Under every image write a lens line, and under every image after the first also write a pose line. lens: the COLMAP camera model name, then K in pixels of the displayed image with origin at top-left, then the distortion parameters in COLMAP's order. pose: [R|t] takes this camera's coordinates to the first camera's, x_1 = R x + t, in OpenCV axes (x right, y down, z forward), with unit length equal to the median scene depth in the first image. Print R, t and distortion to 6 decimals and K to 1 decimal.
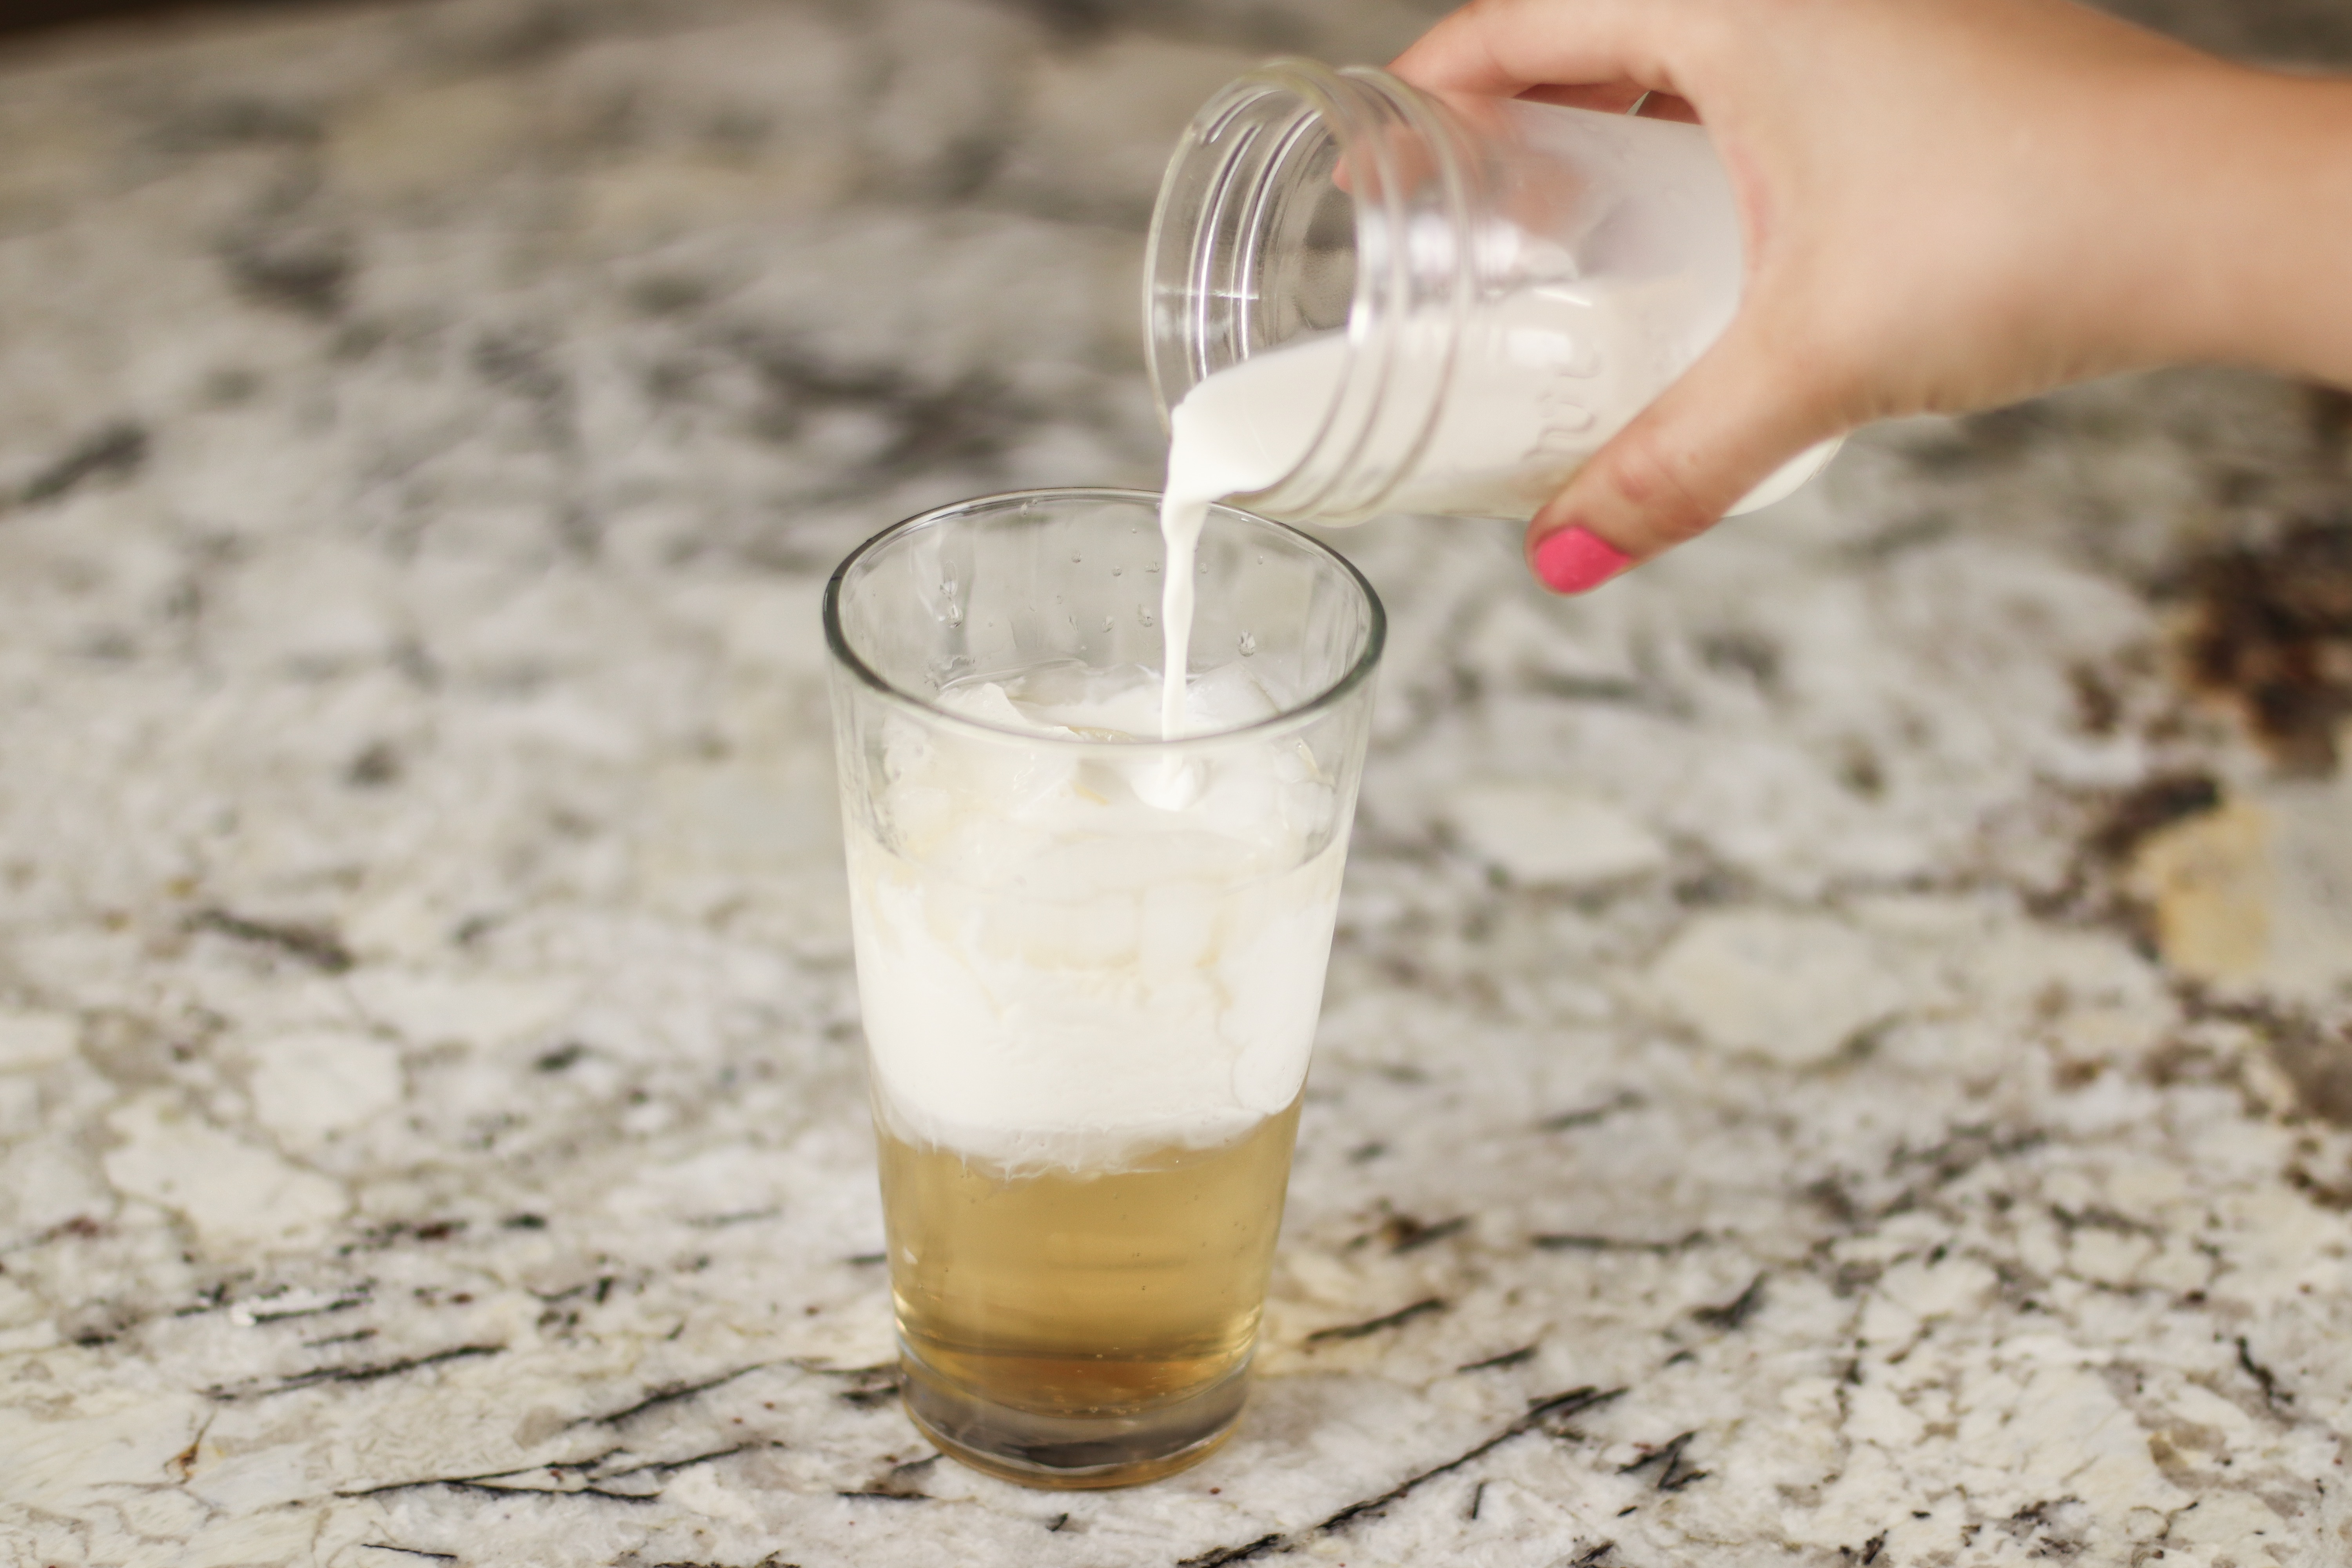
lens RADIAL K [[5507.6, 0, 1172.3], [0, 5507.6, 779.7], [0, 0, 1]] dist [-0.131096, 0.000000]
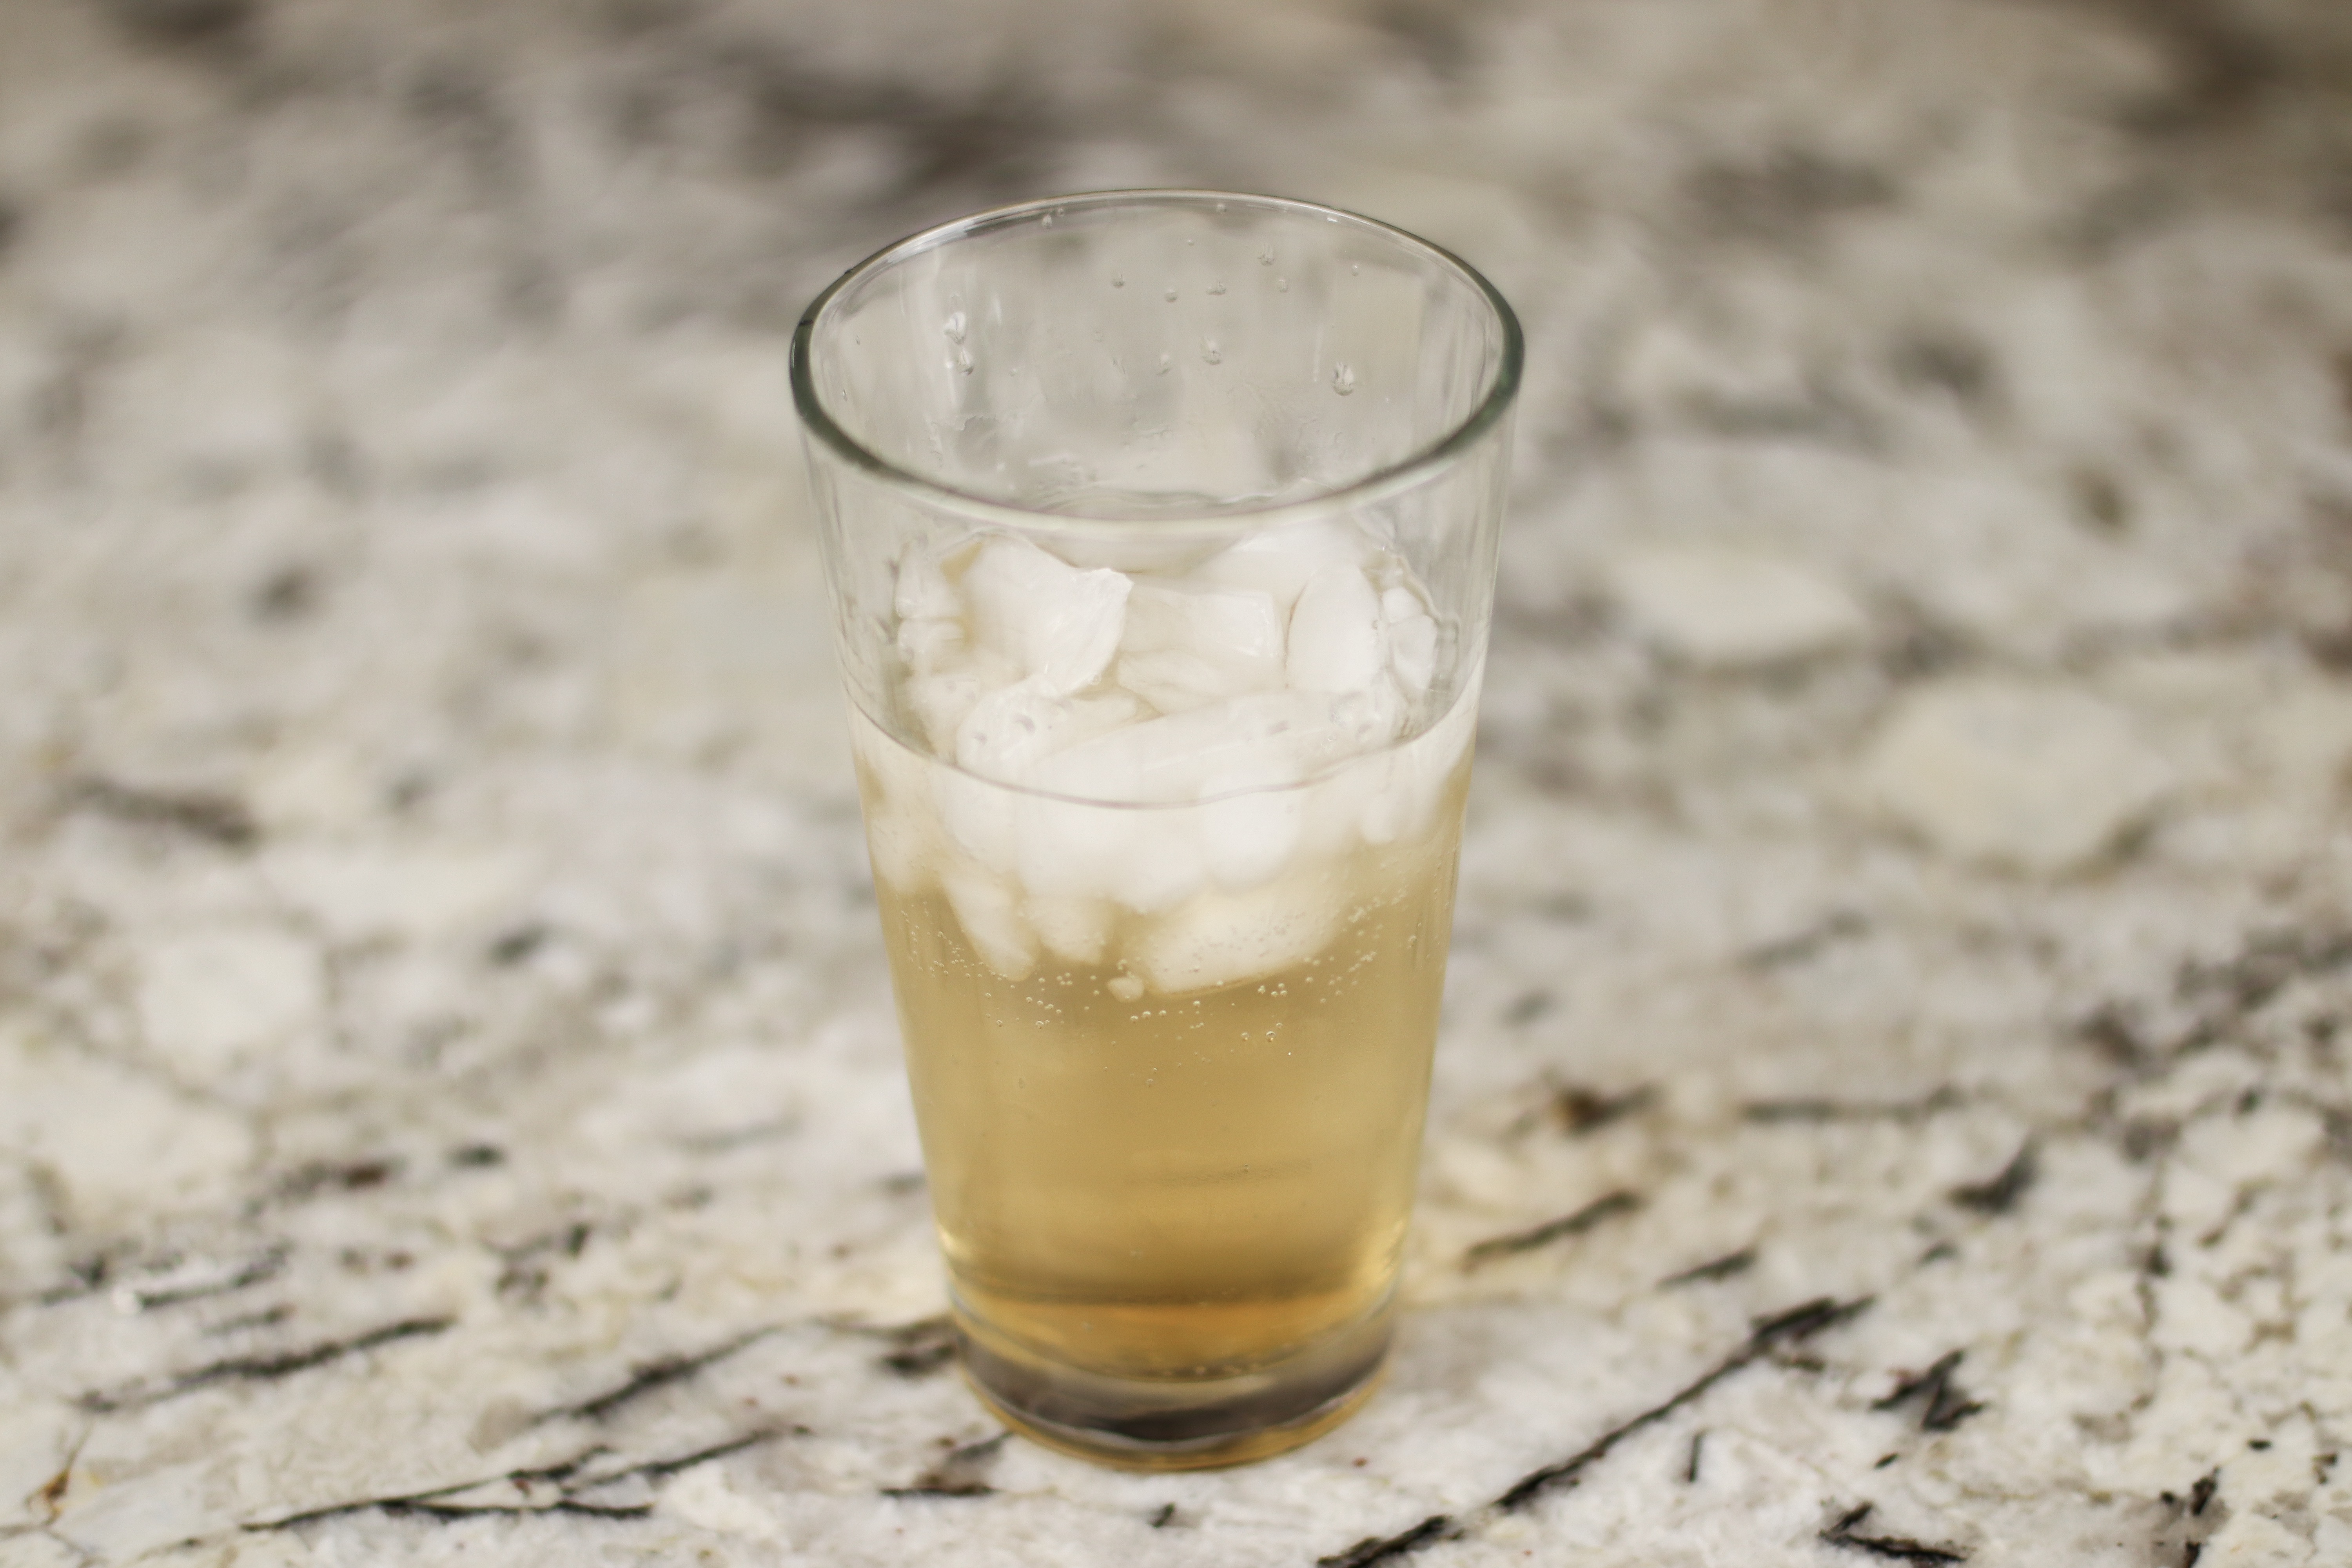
lens RADIAL K [[5507.6, 0, 1193.1], [0, 5507.6, 784.3], [0, 0, 1]] dist [-0.131096, 0.000000]
pose [[0.998420, -0.053663, -0.016669, 0.002041], [0.054338, 0.997592, 0.043099, -0.002138], [0.014316, -0.043936, 0.998932, 0.204631]]
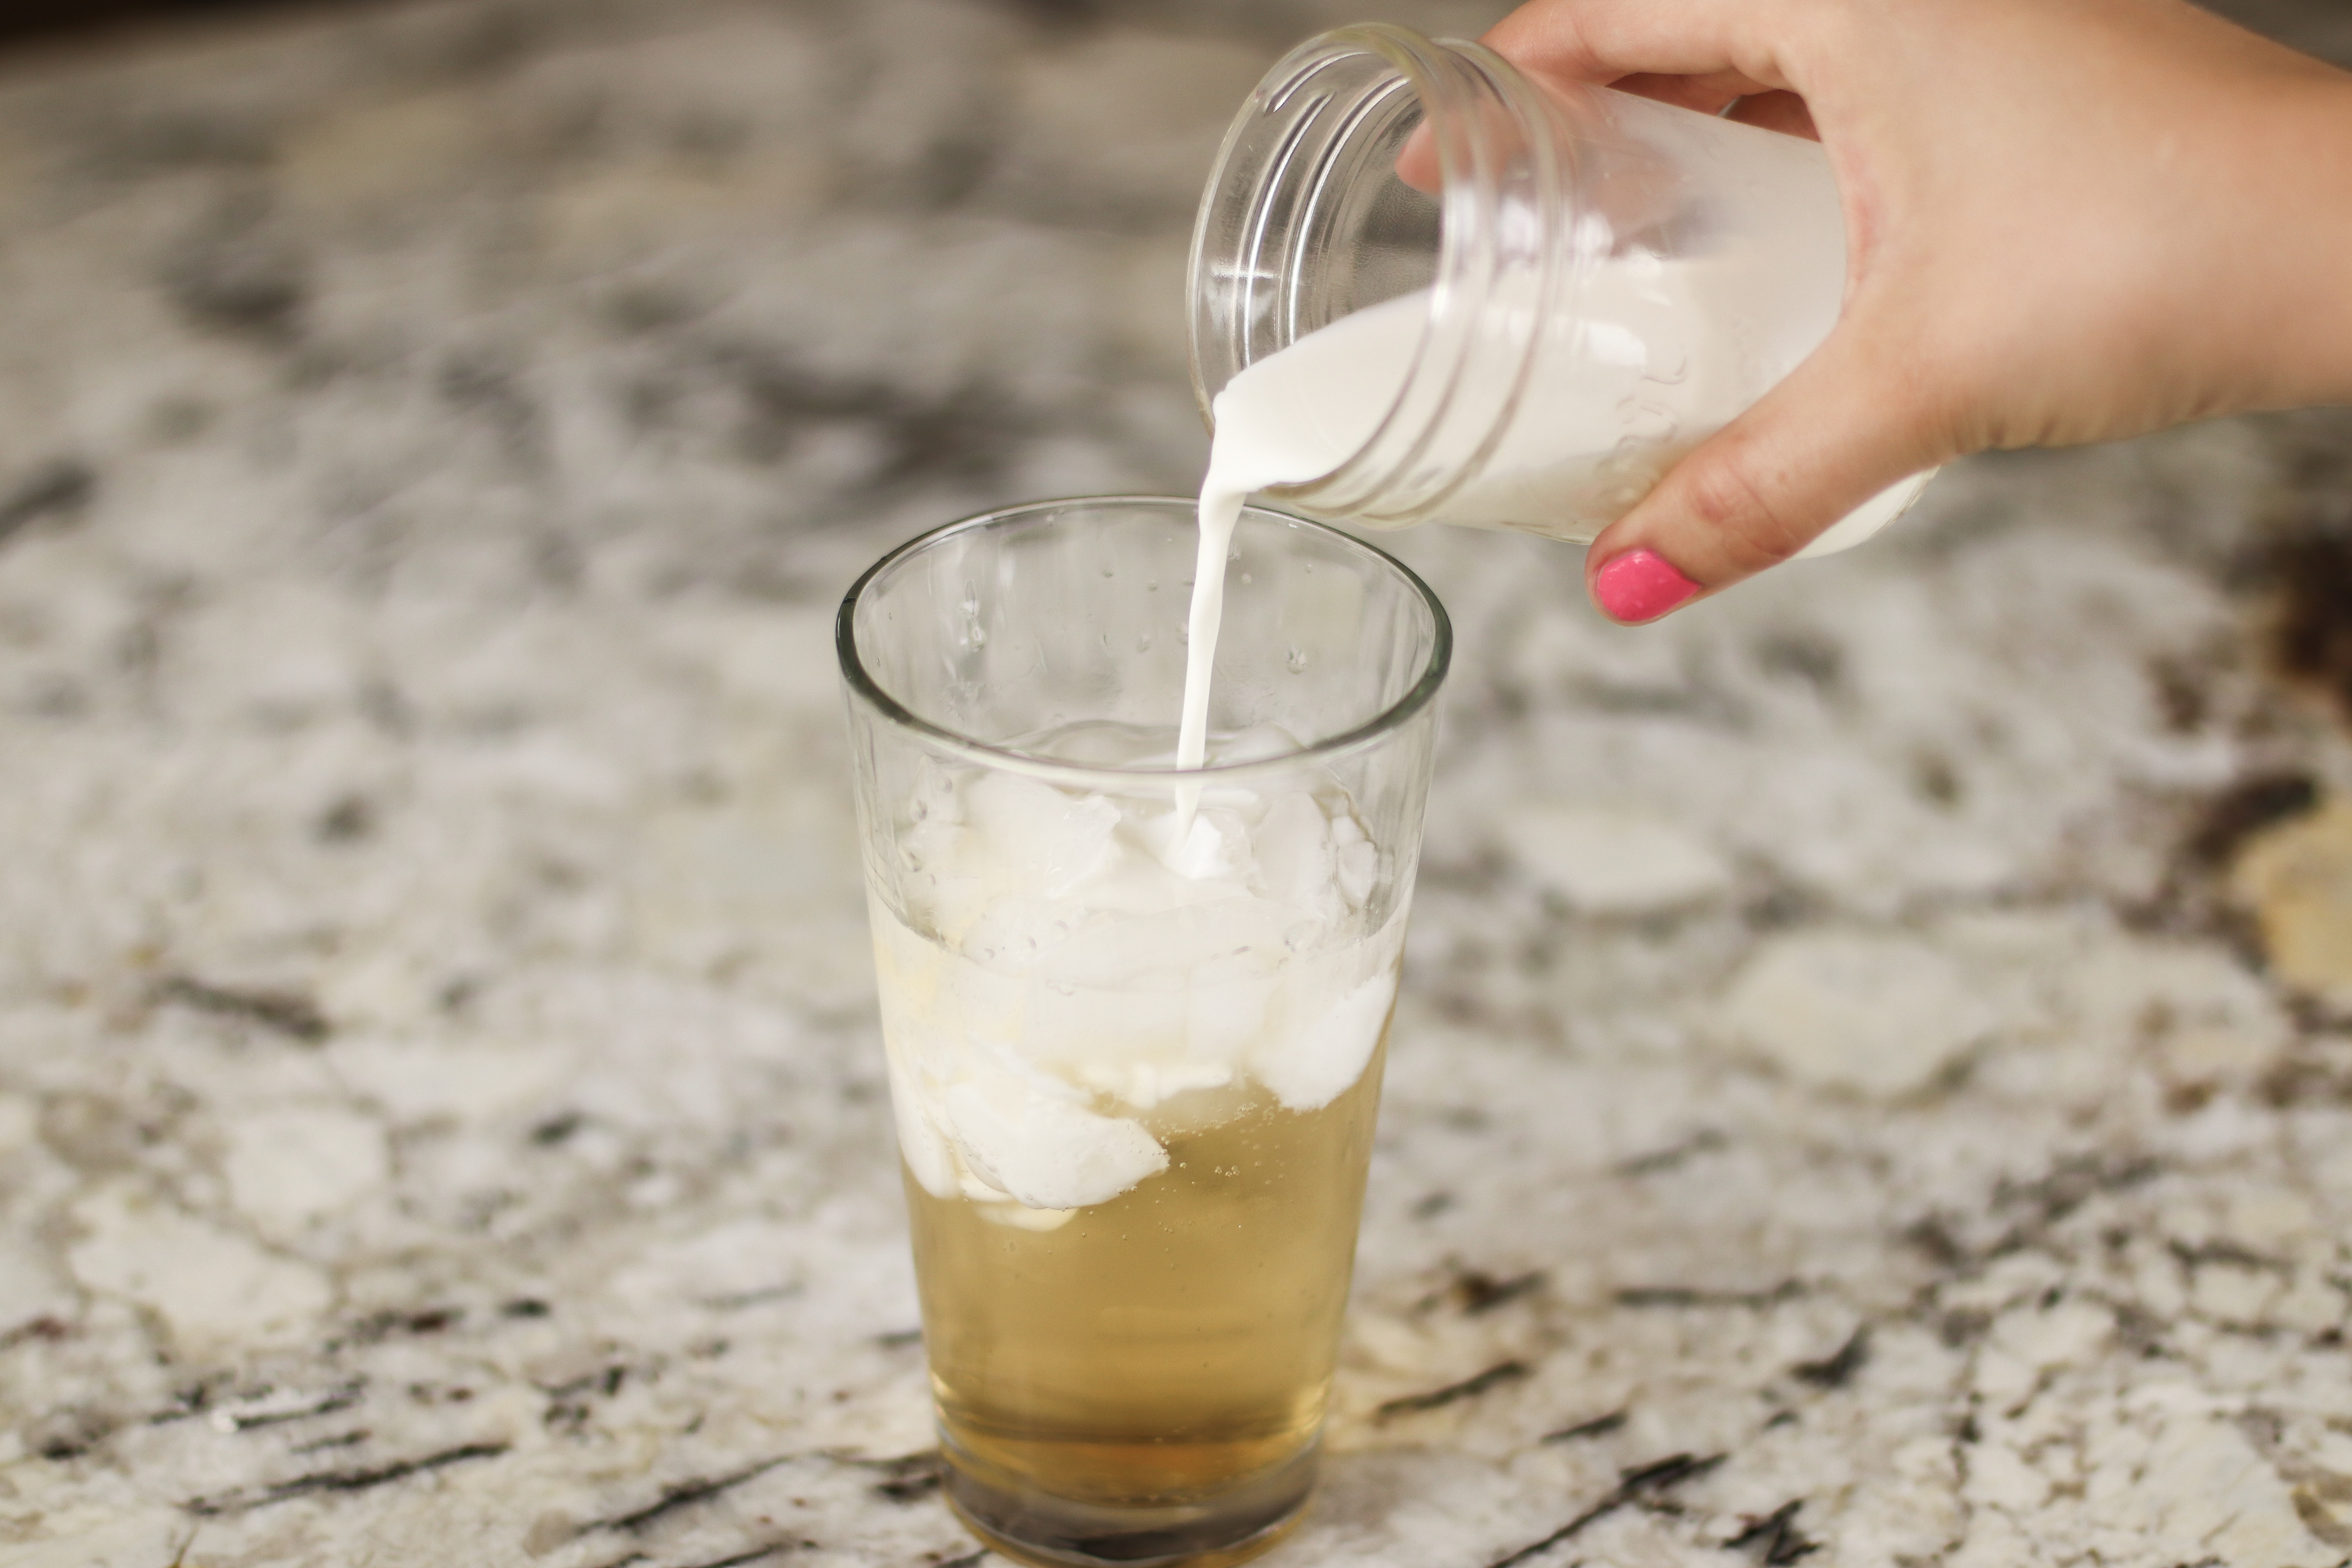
lens RADIAL K [[5507.6, 0, 1172.6], [0, 5507.6, 790.1], [0, 0, 1]] dist [-0.131096, 0.000000]
pose [[0.999556, -0.028710, 0.007960, -0.013839], [0.028733, 0.999583, -0.002872, -0.000846], [-0.007874, 0.003100, 0.999964, 0.074649]]
